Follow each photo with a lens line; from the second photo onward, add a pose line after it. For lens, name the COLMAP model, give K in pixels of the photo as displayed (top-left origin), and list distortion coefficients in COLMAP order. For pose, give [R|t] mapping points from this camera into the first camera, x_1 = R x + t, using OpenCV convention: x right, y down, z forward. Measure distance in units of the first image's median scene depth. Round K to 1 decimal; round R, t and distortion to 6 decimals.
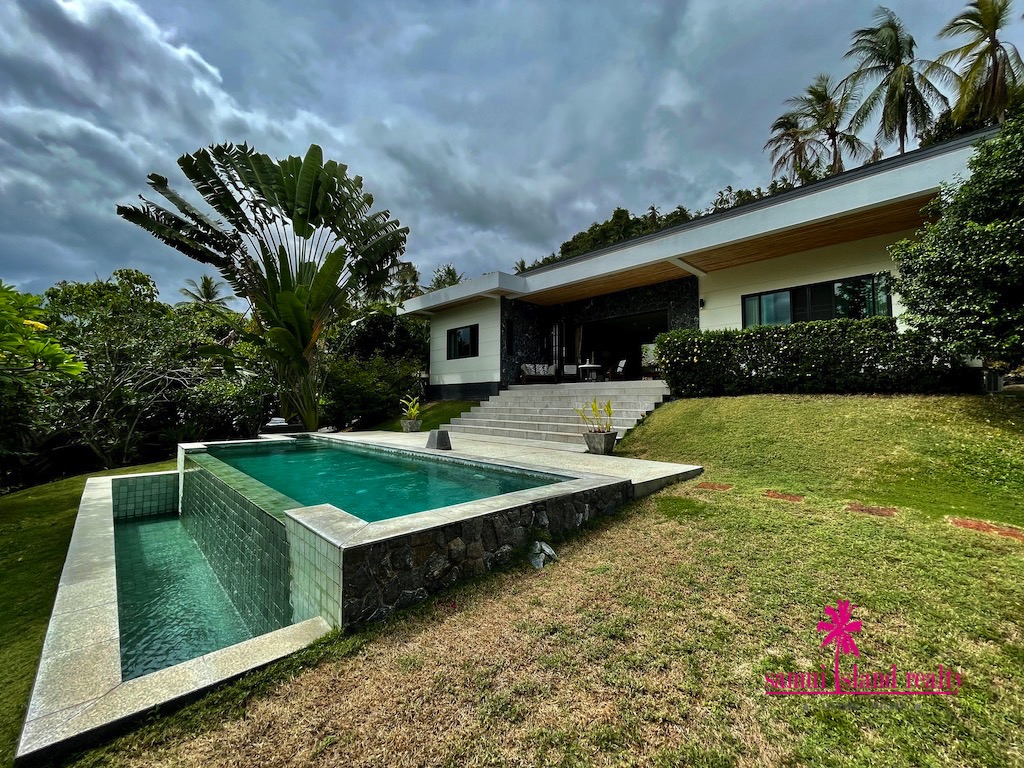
lens RADIAL K [[415.3, 0, 507.7], [0, 415.3, 383.5], [0, 0, 1]] dist [-0.003123, 0.001805]
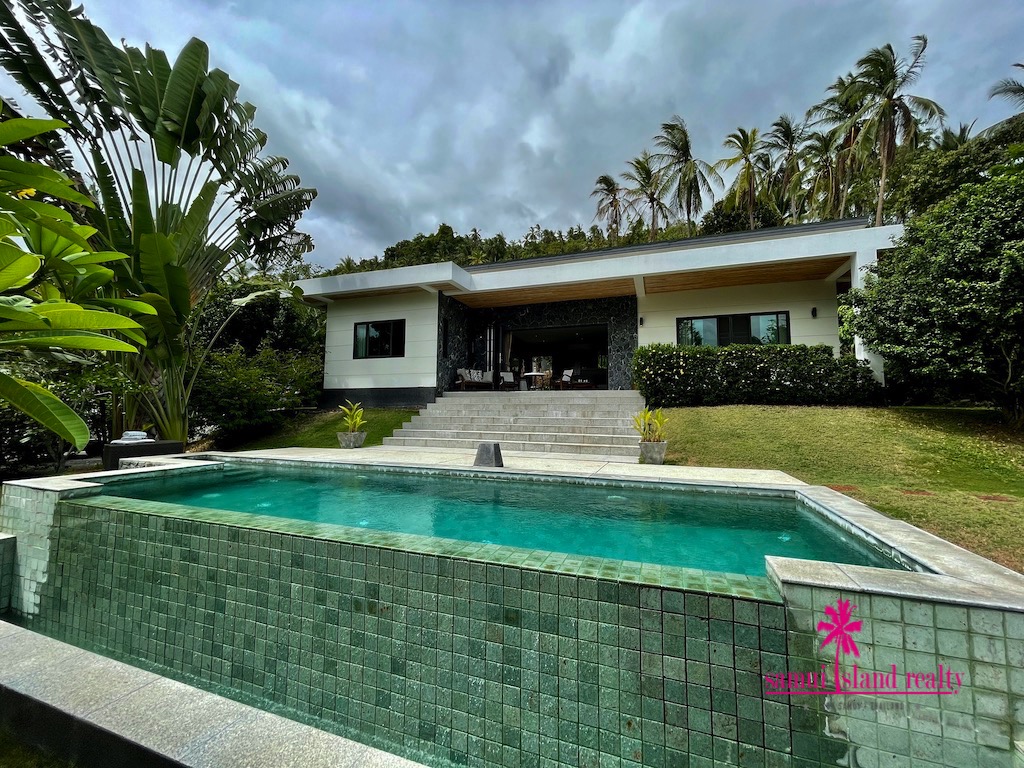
lens RADIAL K [[415.3, 0, 514.7], [0, 415.3, 385.8], [0, 0, 1]] dist [-0.003123, 0.001805]
pose [[0.898223, 0.034793, 0.438161, -0.253971], [-0.025978, 0.999322, -0.026099, 0.011366], [-0.438772, 0.012060, 0.898518, 0.136326]]
